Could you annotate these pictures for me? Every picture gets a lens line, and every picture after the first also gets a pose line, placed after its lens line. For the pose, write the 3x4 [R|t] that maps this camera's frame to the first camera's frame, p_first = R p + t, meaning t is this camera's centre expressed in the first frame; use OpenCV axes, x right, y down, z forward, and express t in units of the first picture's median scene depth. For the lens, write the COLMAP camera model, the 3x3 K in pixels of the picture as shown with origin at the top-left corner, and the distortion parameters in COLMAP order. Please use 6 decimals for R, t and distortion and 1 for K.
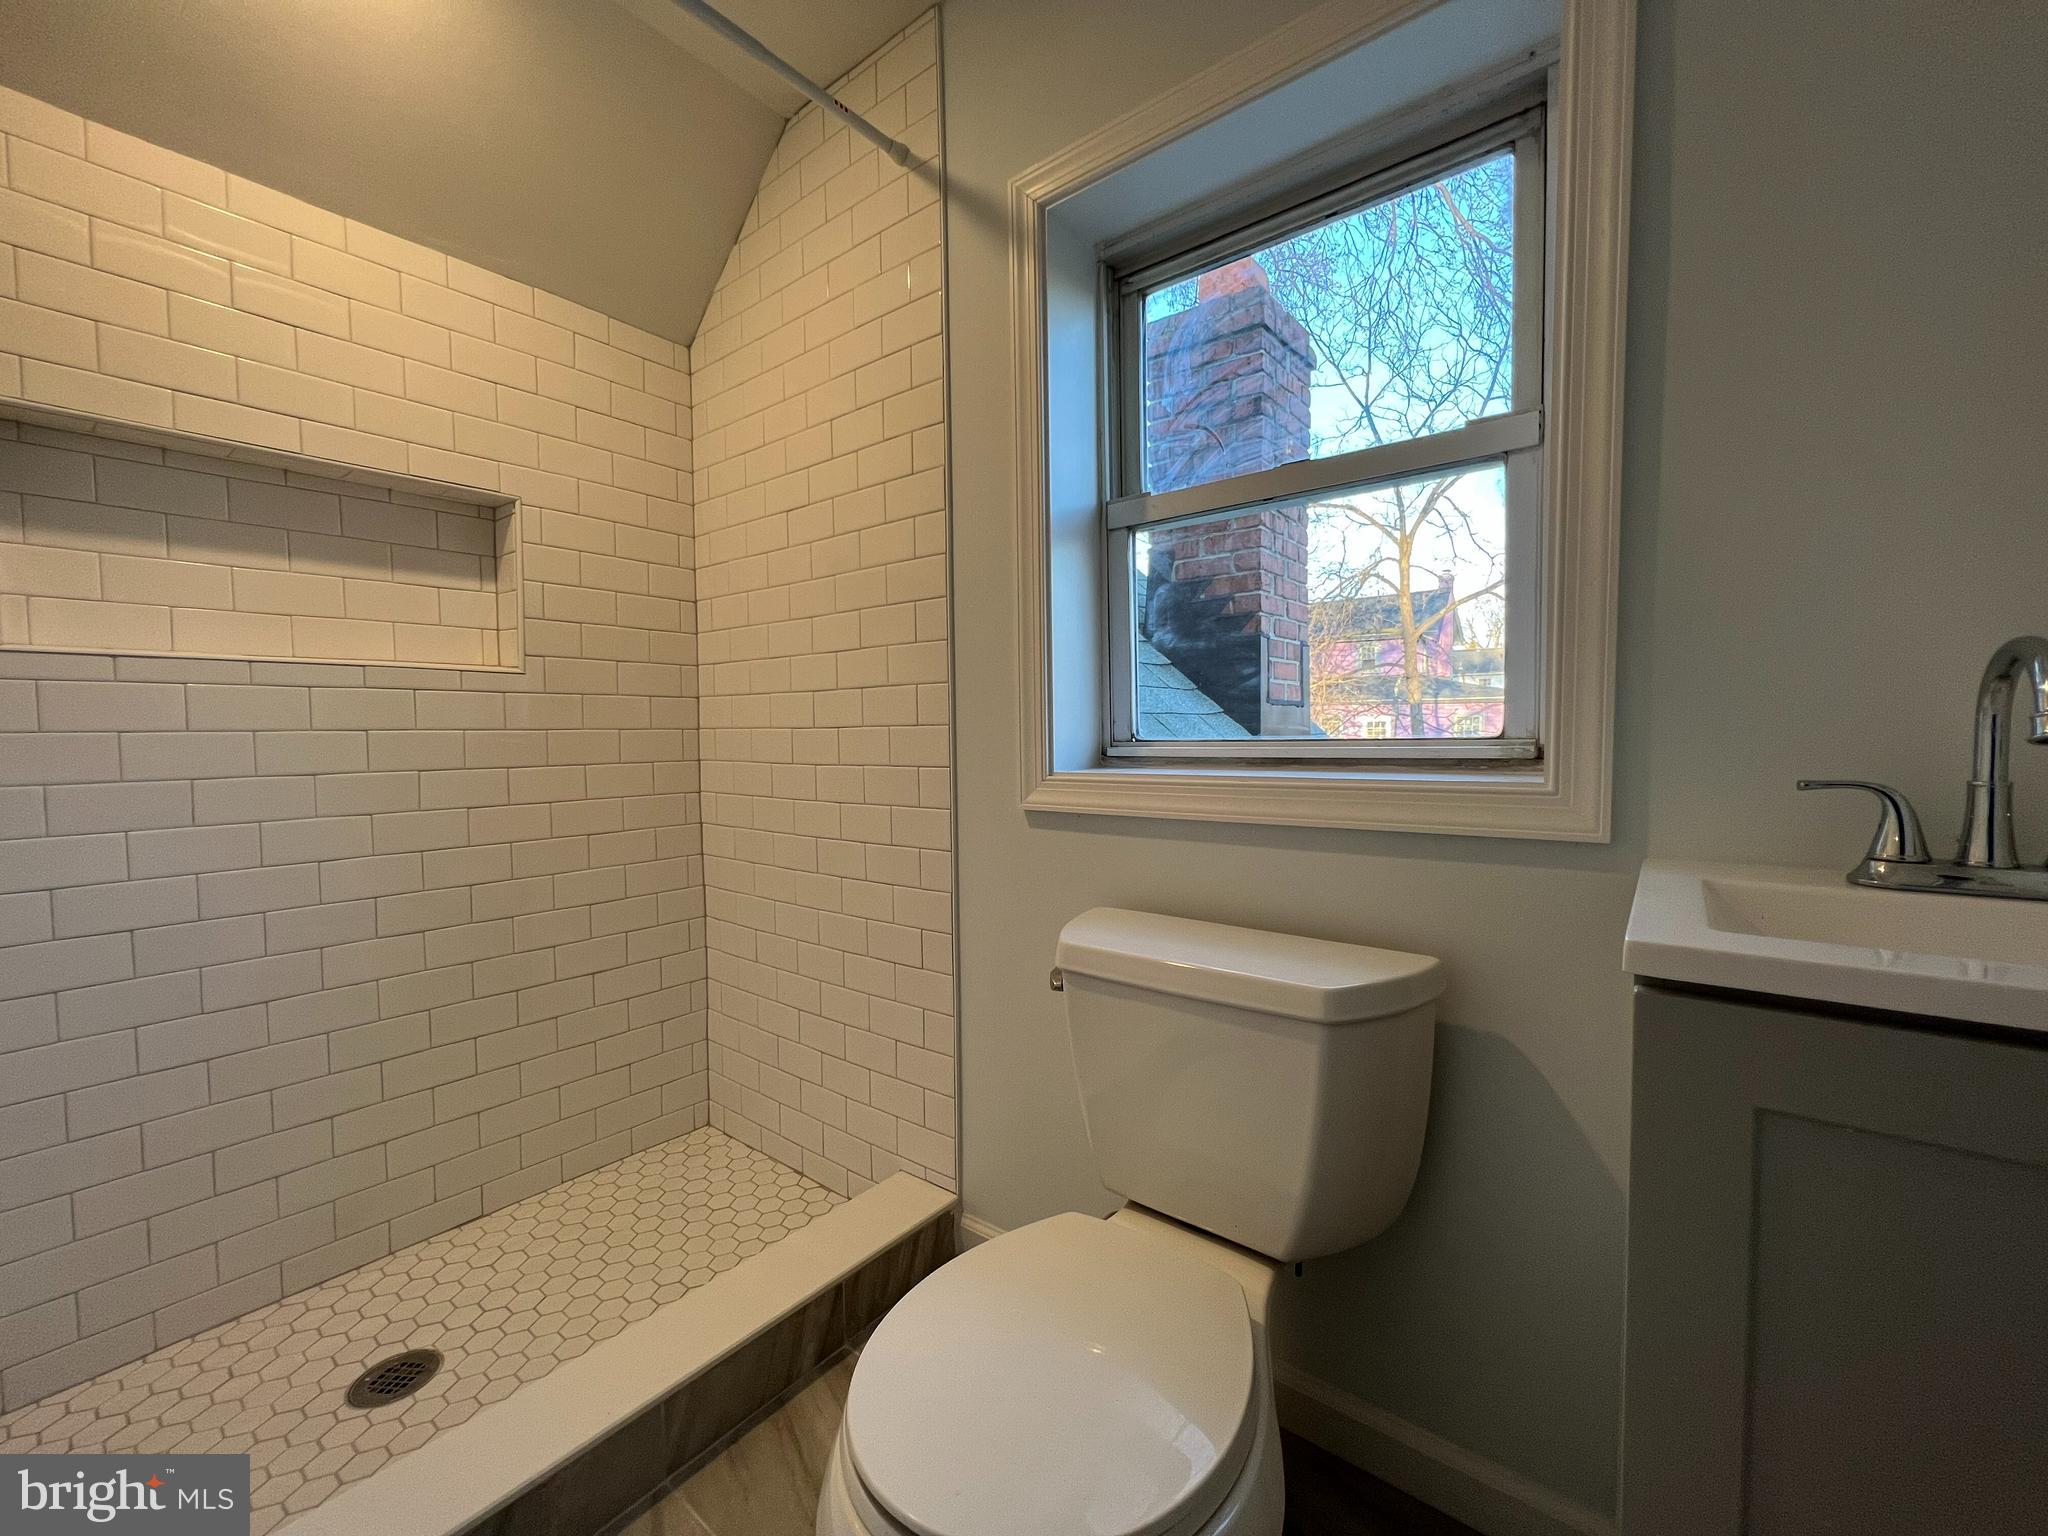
lens RADIAL K [[826.5, 0, 1023.7], [0, 826.5, 766.4], [0, 0, 1]] dist [0.001442, -0.000978]
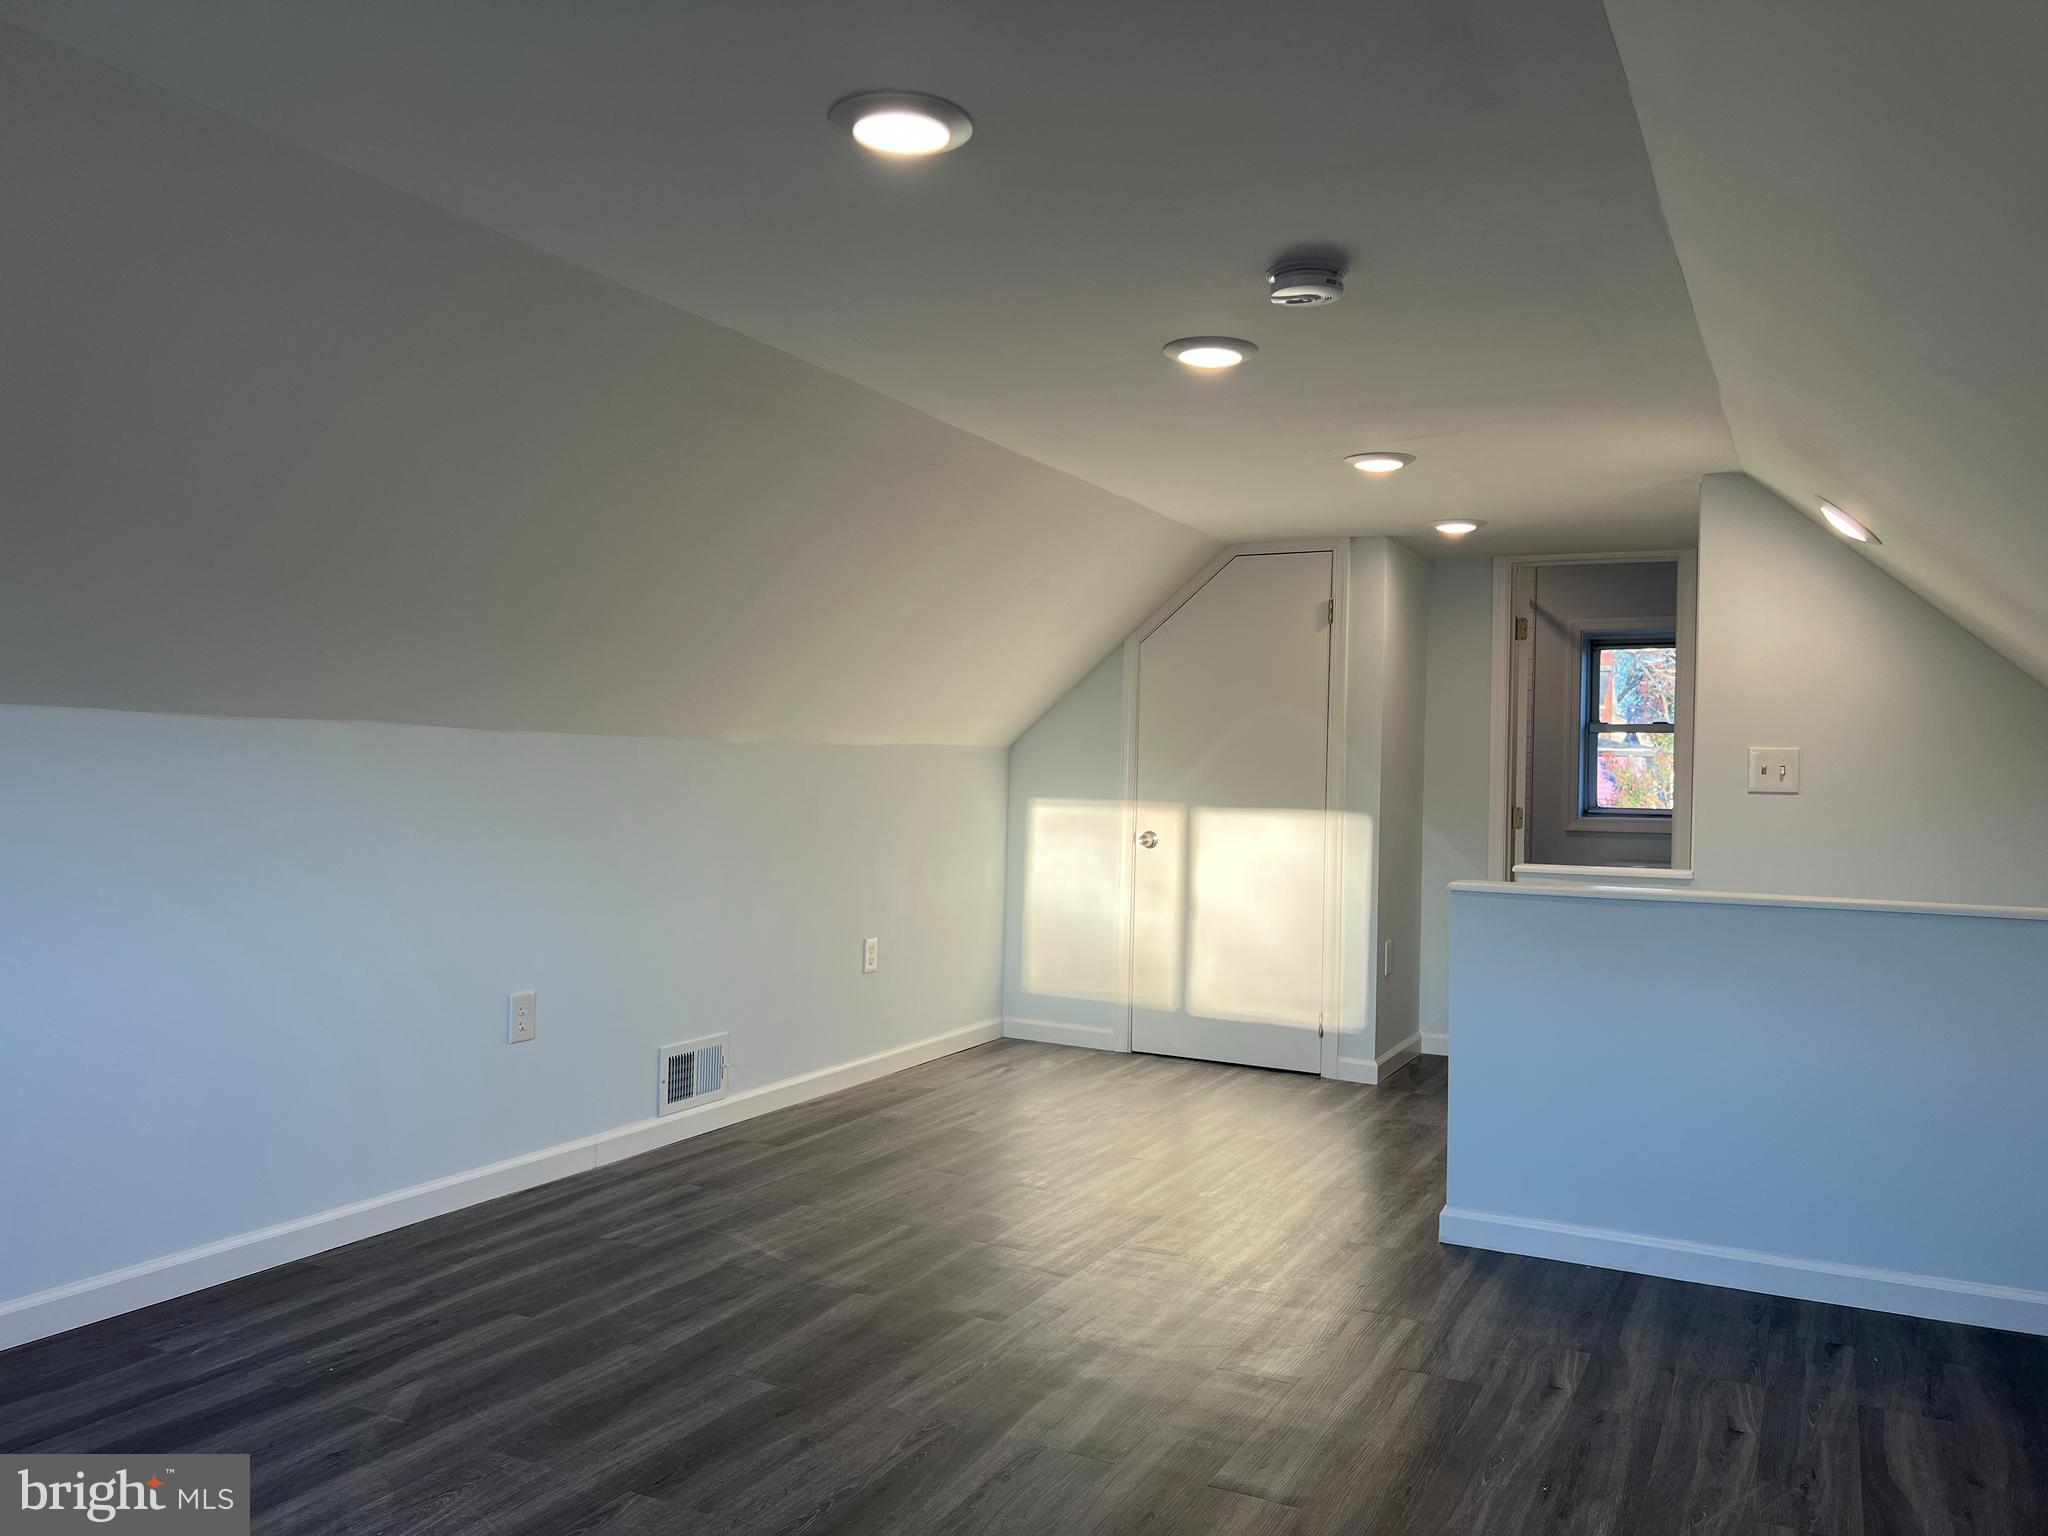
lens RADIAL K [[1541.7, 0, 1034.7], [0, 1541.7, 767.7], [0, 0, 1]] dist [0.063012, -0.061721]
pose [[0.980053, 0.033070, 0.195964, -2.899642], [-0.025197, 0.998777, -0.042531, 0.112607], [-0.197131, 0.036745, 0.979688, -3.976994]]
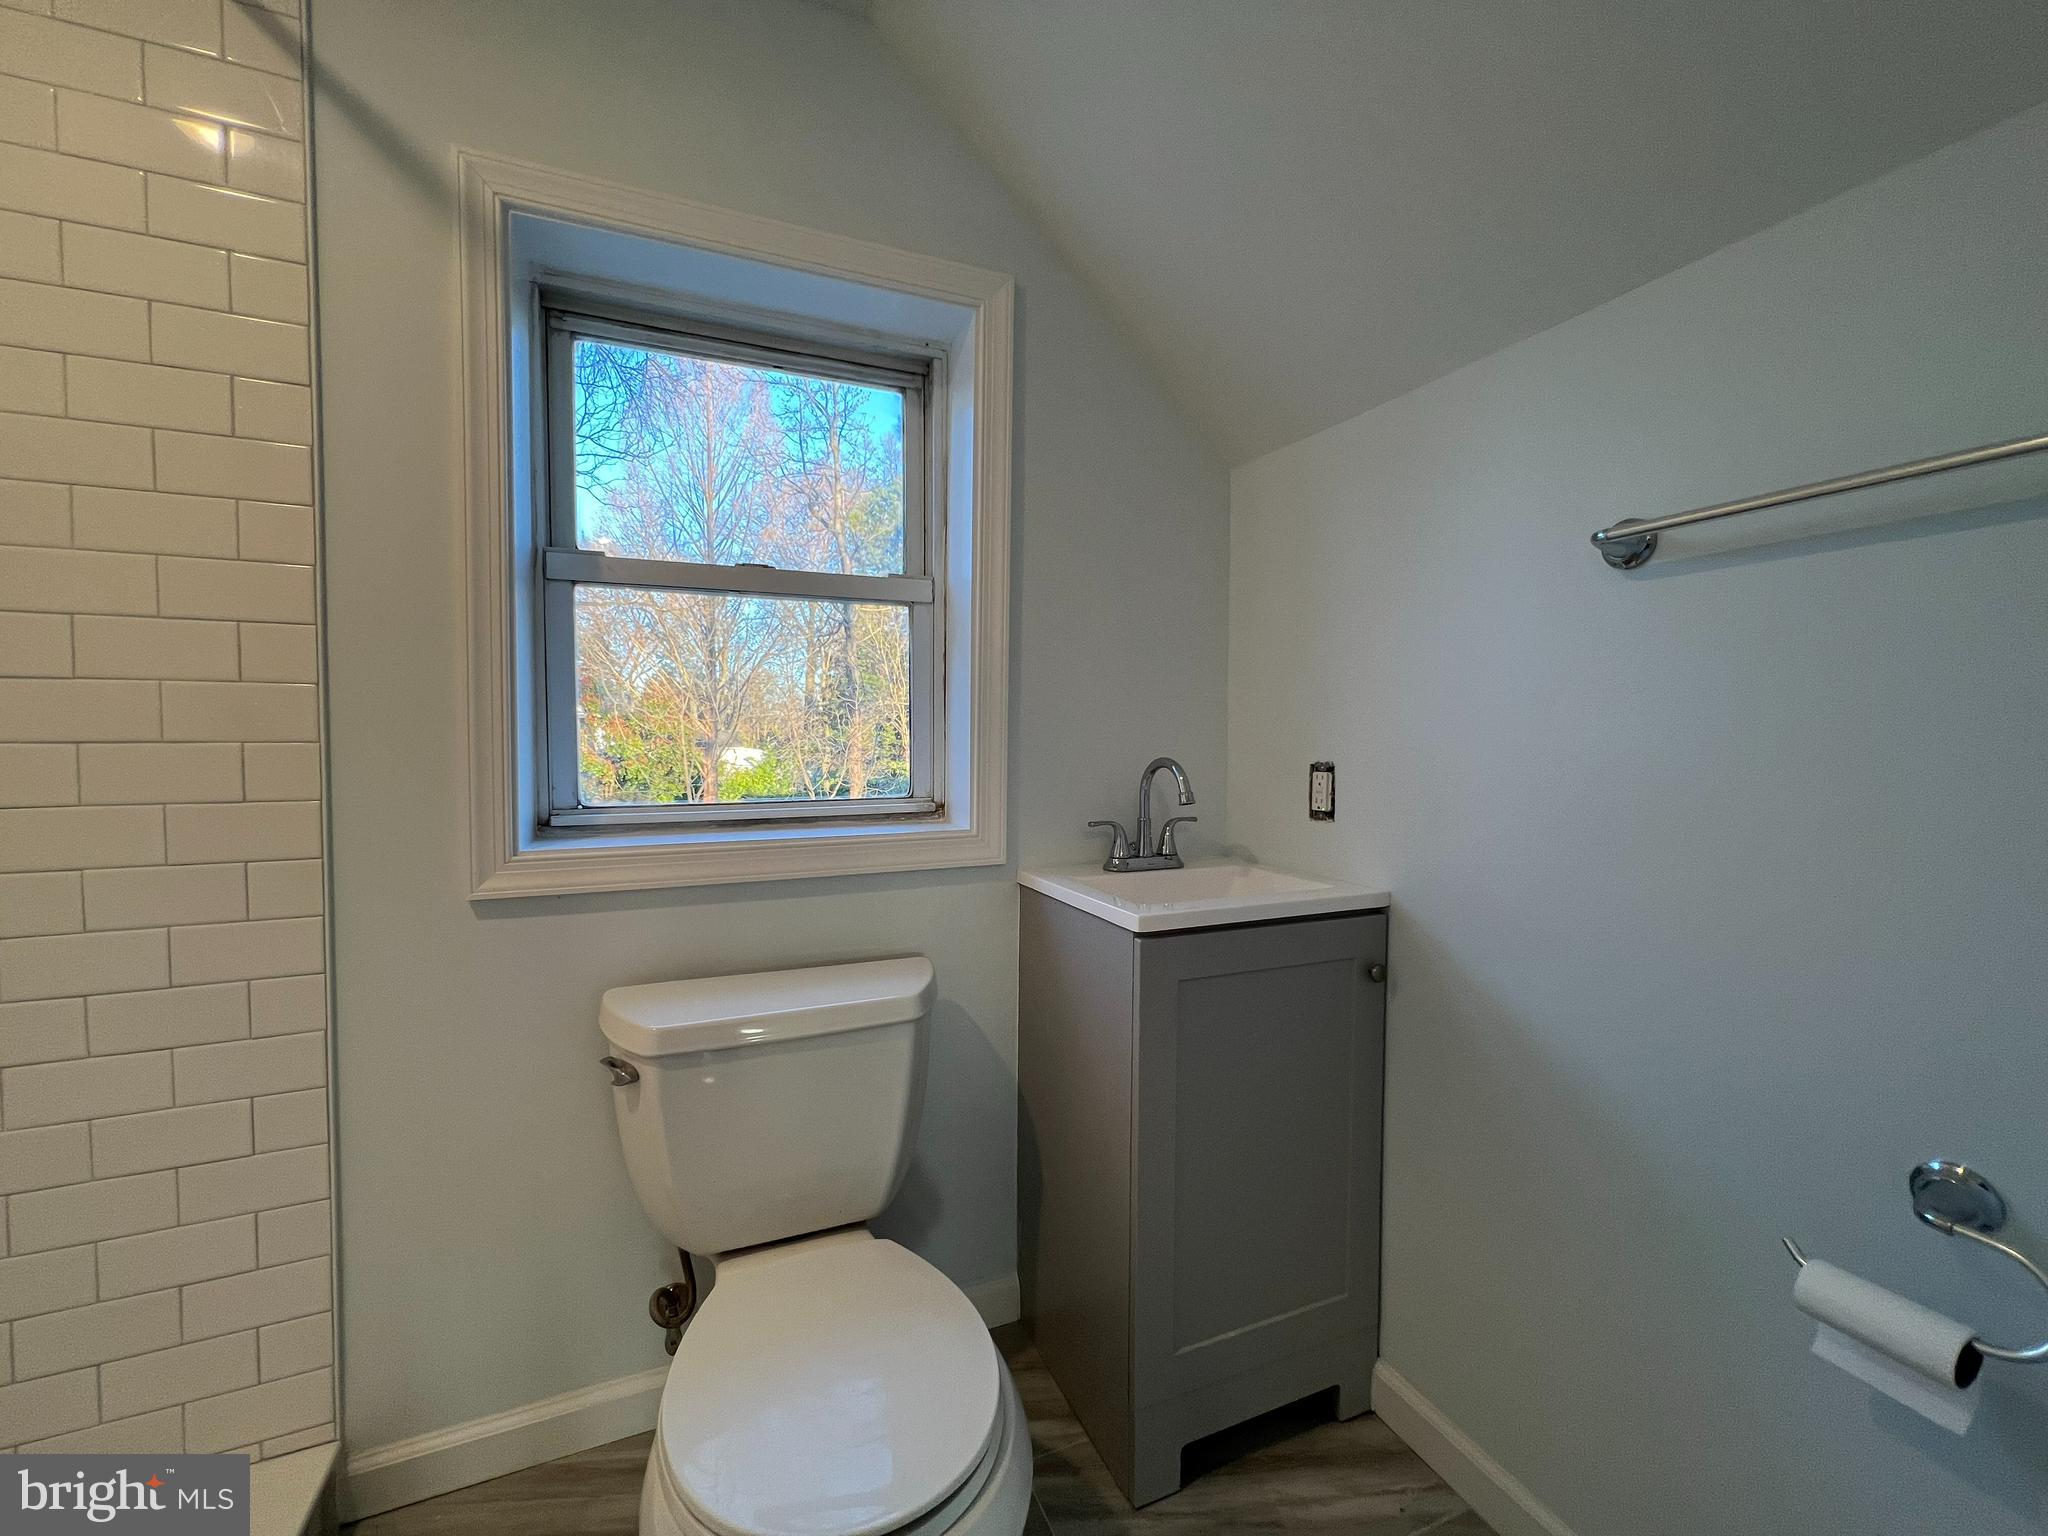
lens RADIAL K [[826.5, 0, 1021.7], [0, 826.5, 766.0], [0, 0, 1]] dist [0.001442, -0.000978]
pose [[0.467067, -0.017967, 0.884039, -0.477950], [0.029484, 0.999554, 0.004737, -0.070709], [-0.883730, 0.023852, 0.467389, 0.119343]]
